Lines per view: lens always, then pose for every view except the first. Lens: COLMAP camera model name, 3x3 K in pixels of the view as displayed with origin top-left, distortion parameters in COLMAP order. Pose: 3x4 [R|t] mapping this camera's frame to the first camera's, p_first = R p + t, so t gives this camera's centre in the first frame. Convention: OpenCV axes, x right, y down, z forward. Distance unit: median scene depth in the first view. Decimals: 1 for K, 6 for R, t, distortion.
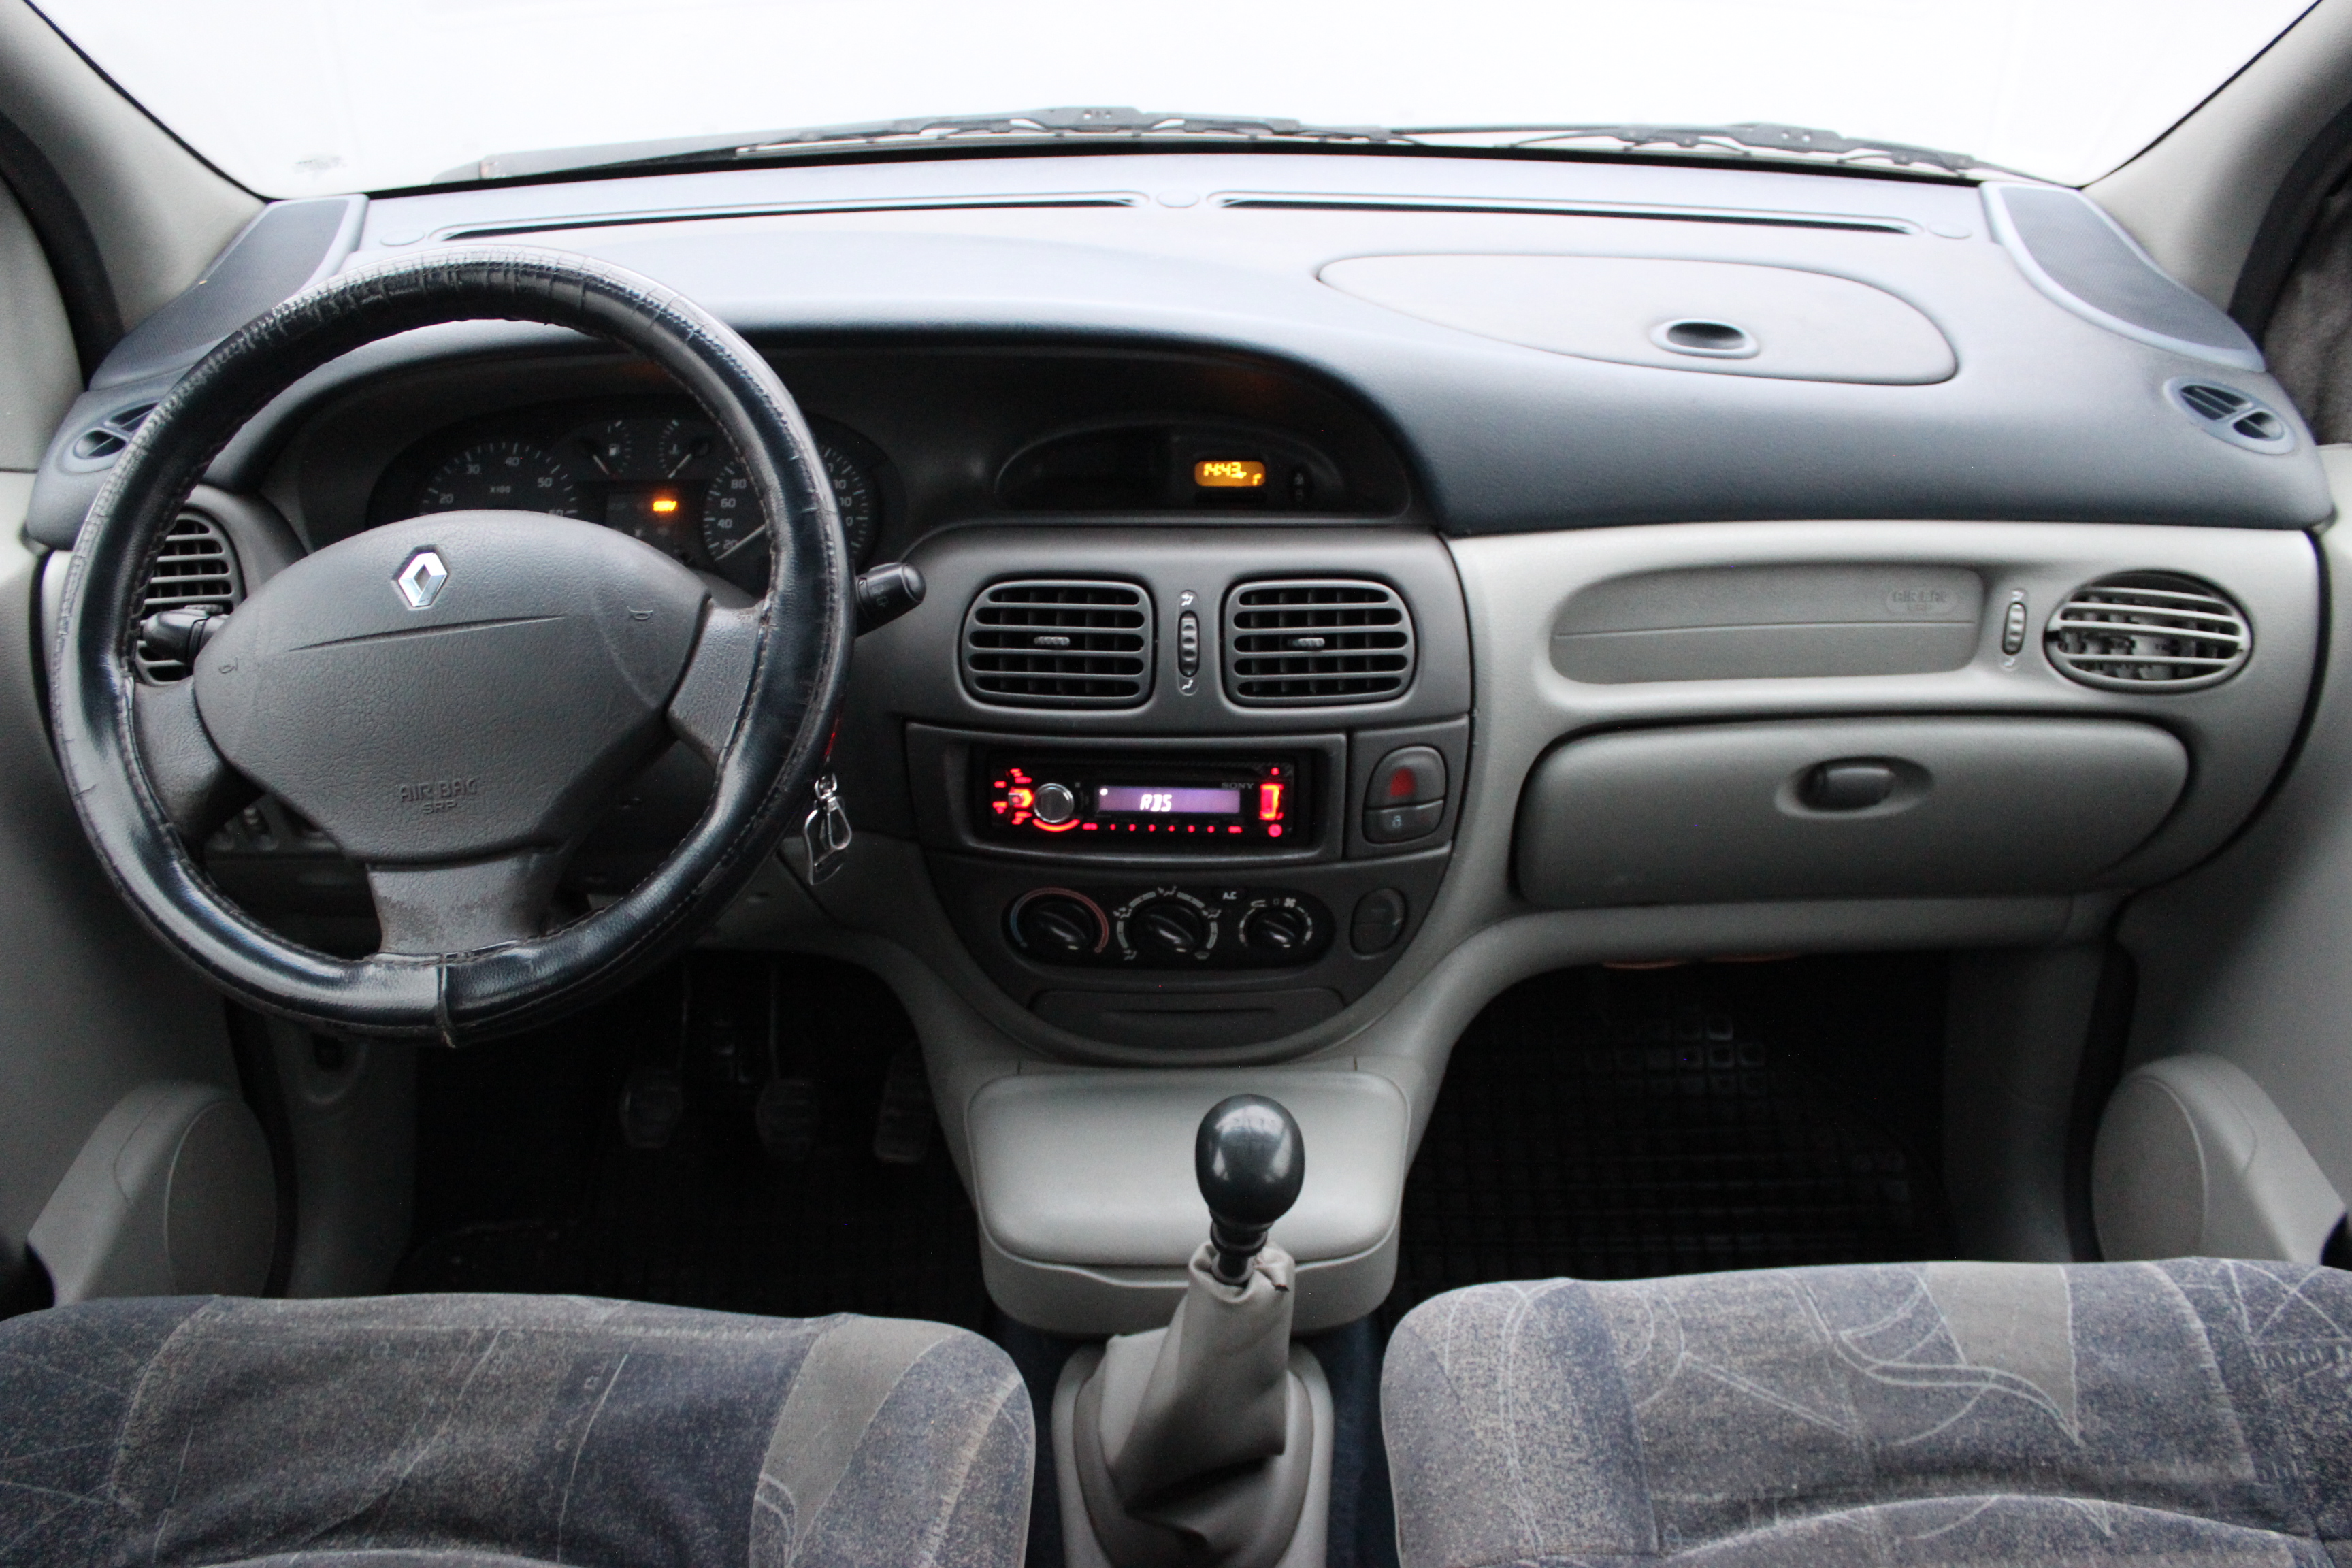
lens RADIAL K [[1929.9, 0, 1191.2], [0, 1929.9, 775.3], [0, 0, 1]] dist [-0.179600, 0.163969]
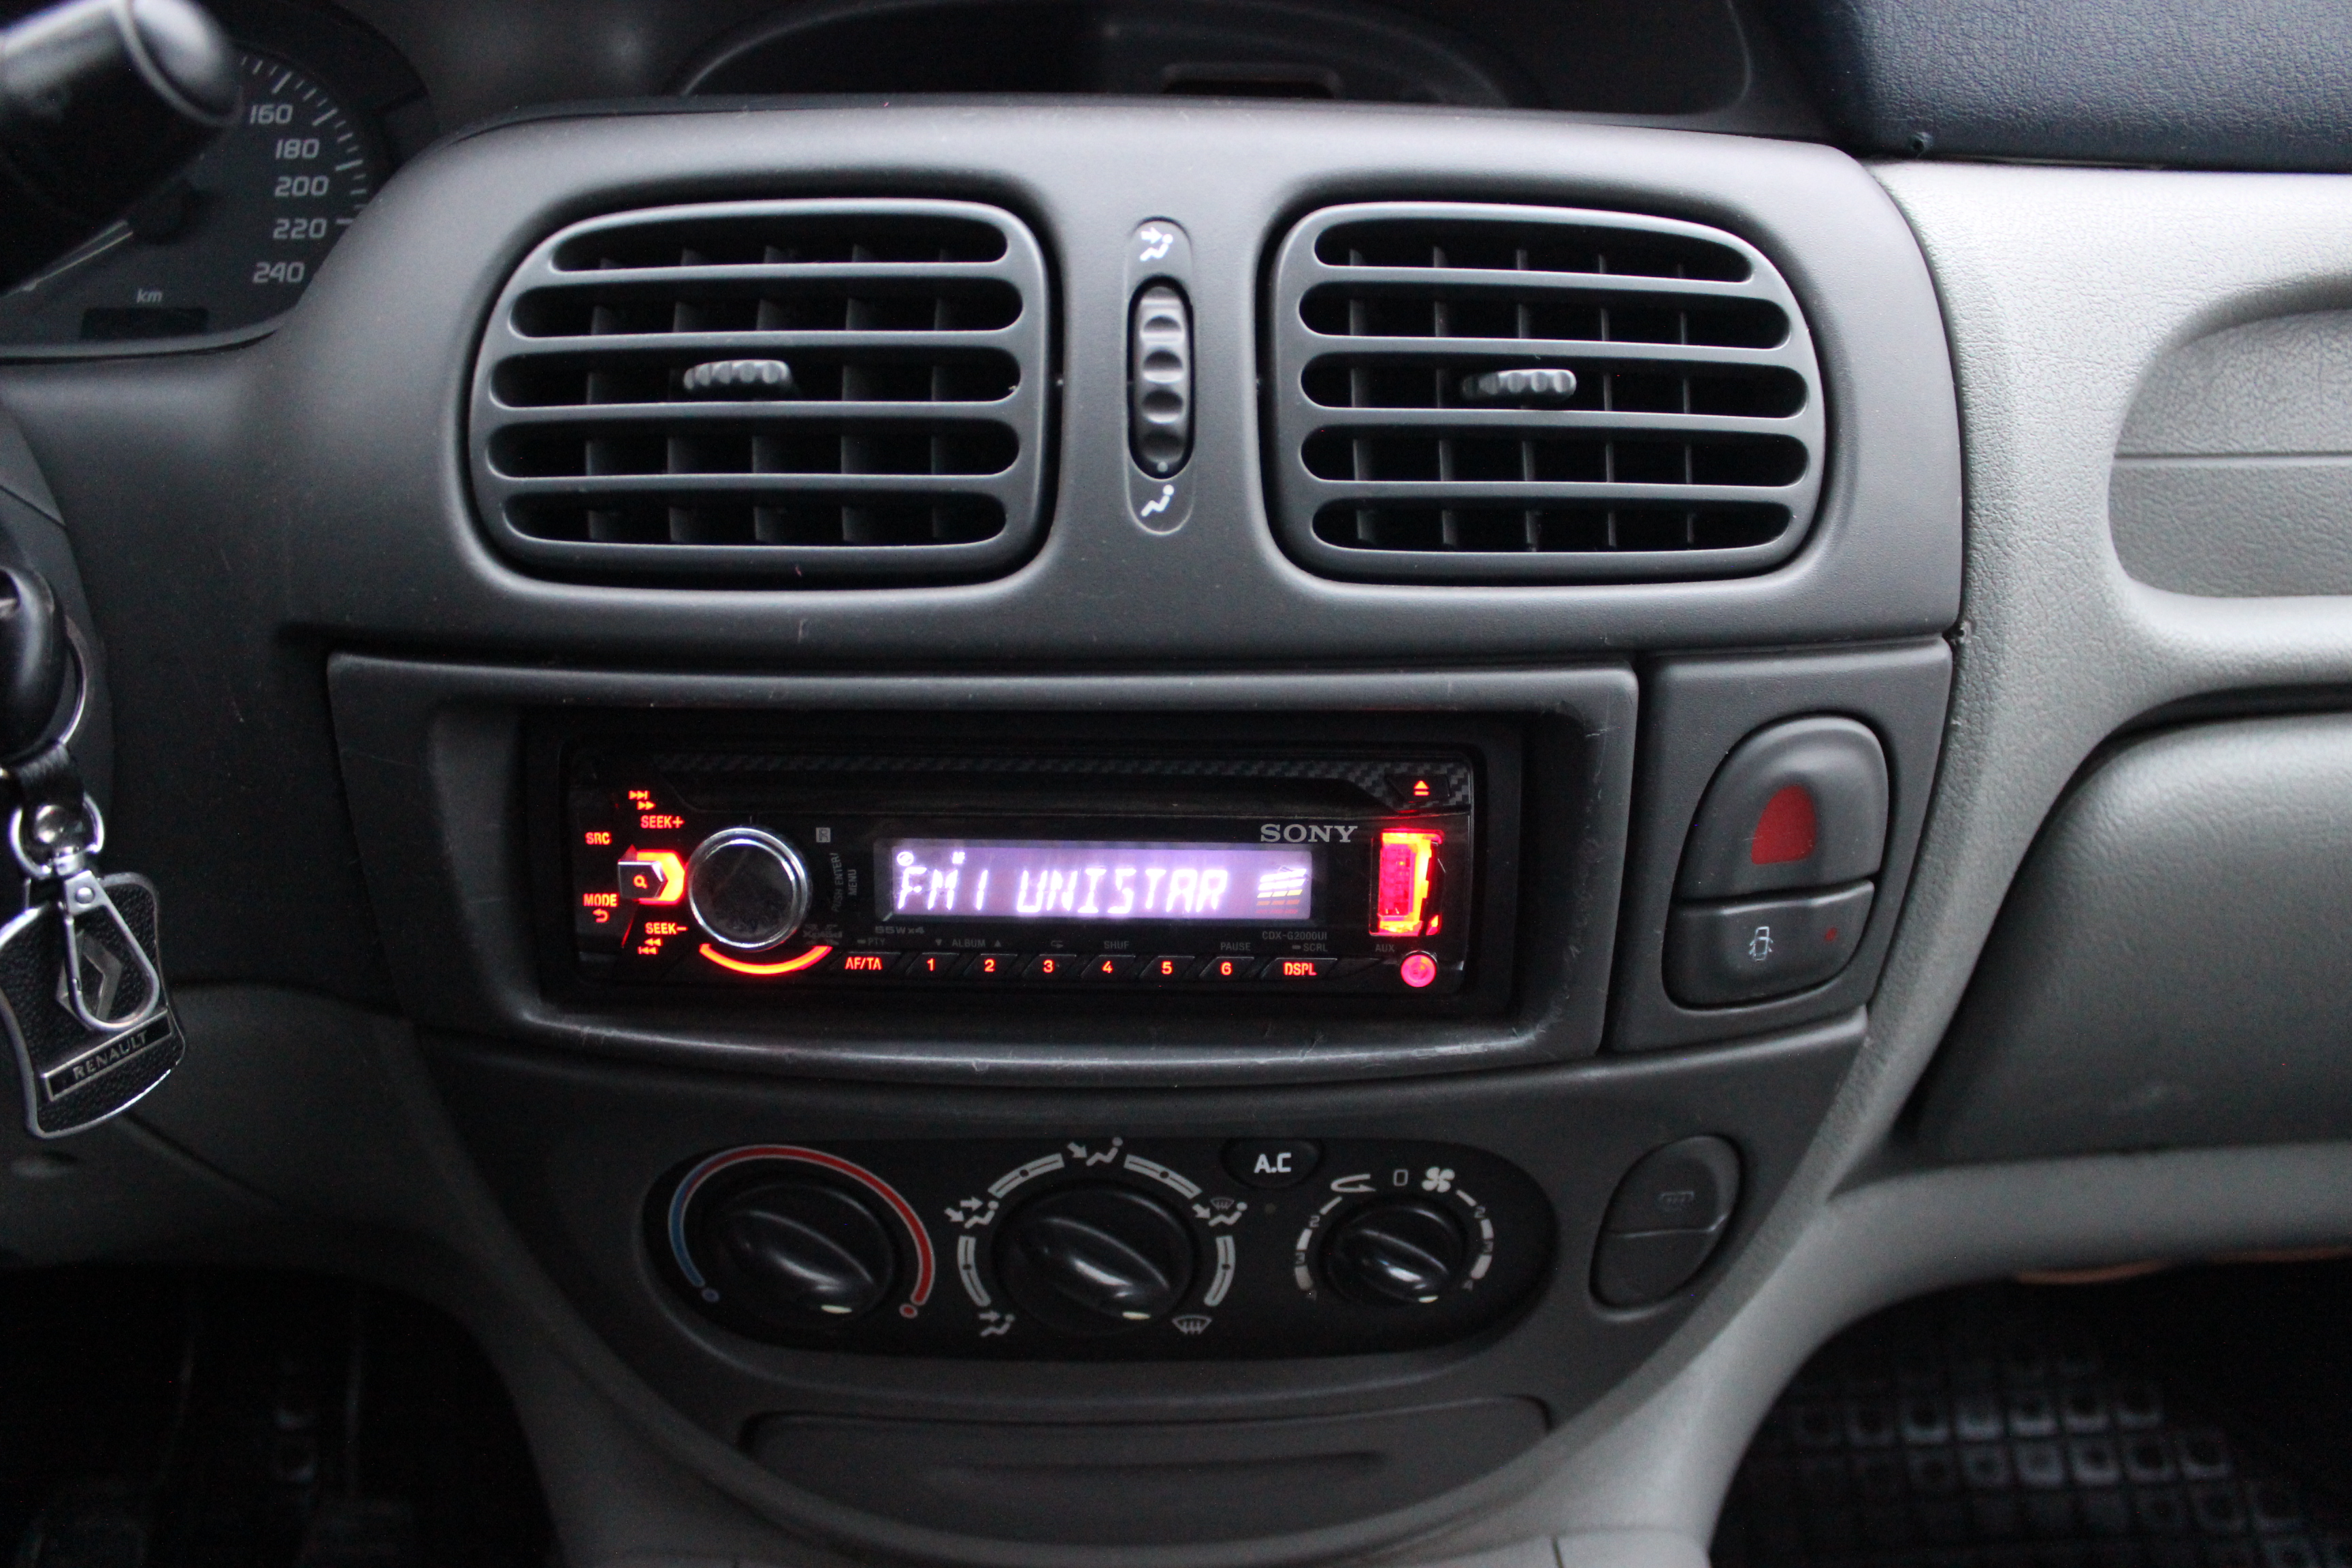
lens RADIAL K [[1890.3, 0, 1176.0], [0, 1890.3, 784.0], [0, 0, 1]] dist [-0.134557, 0.103080]
pose [[0.999556, -0.004061, 0.029524, -0.007990], [0.007303, 0.993842, -0.110568, 0.032362], [-0.028893, 0.110735, 0.993430, 0.673517]]
